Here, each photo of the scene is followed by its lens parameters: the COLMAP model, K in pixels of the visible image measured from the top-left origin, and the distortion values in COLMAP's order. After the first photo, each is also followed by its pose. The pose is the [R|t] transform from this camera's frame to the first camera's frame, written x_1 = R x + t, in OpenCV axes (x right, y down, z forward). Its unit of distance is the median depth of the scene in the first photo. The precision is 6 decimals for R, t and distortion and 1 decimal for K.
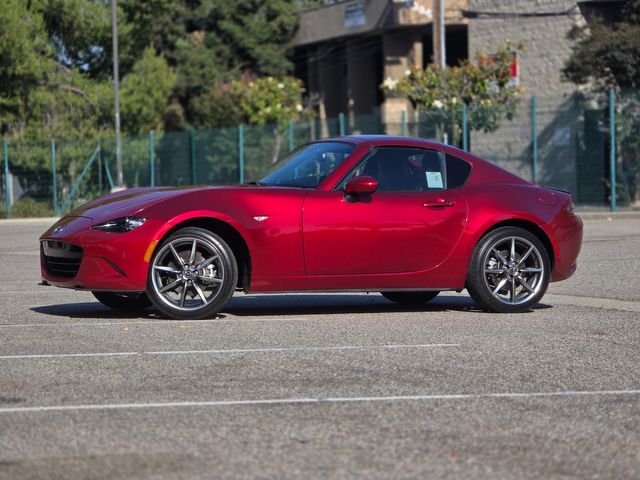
lens RADIAL K [[2411.7, 0, 274.5], [0, 2411.7, 240.1], [0, 0, 1]] dist [0.445102, -1.449581]
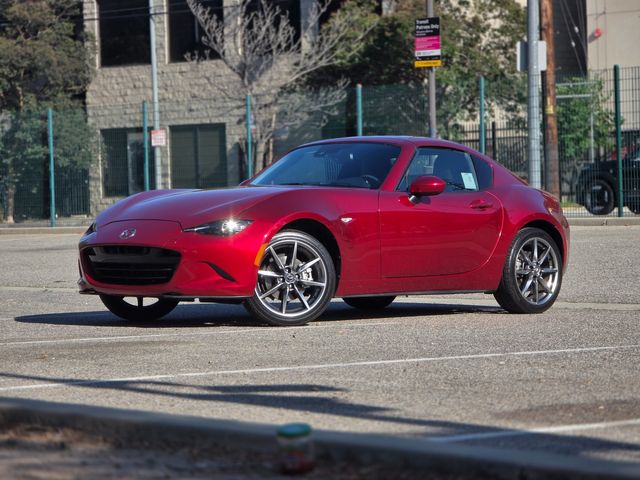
lens RADIAL K [[2411.7, 0, 274.5], [0, 2411.7, 240.1], [0, 0, 1]] dist [0.445102, -1.449581]
pose [[0.930347, -0.009683, 0.366553, -0.173737], [0.012912, 0.999896, -0.006358, 0.002194], [-0.366453, 0.010648, 0.930376, 0.049478]]
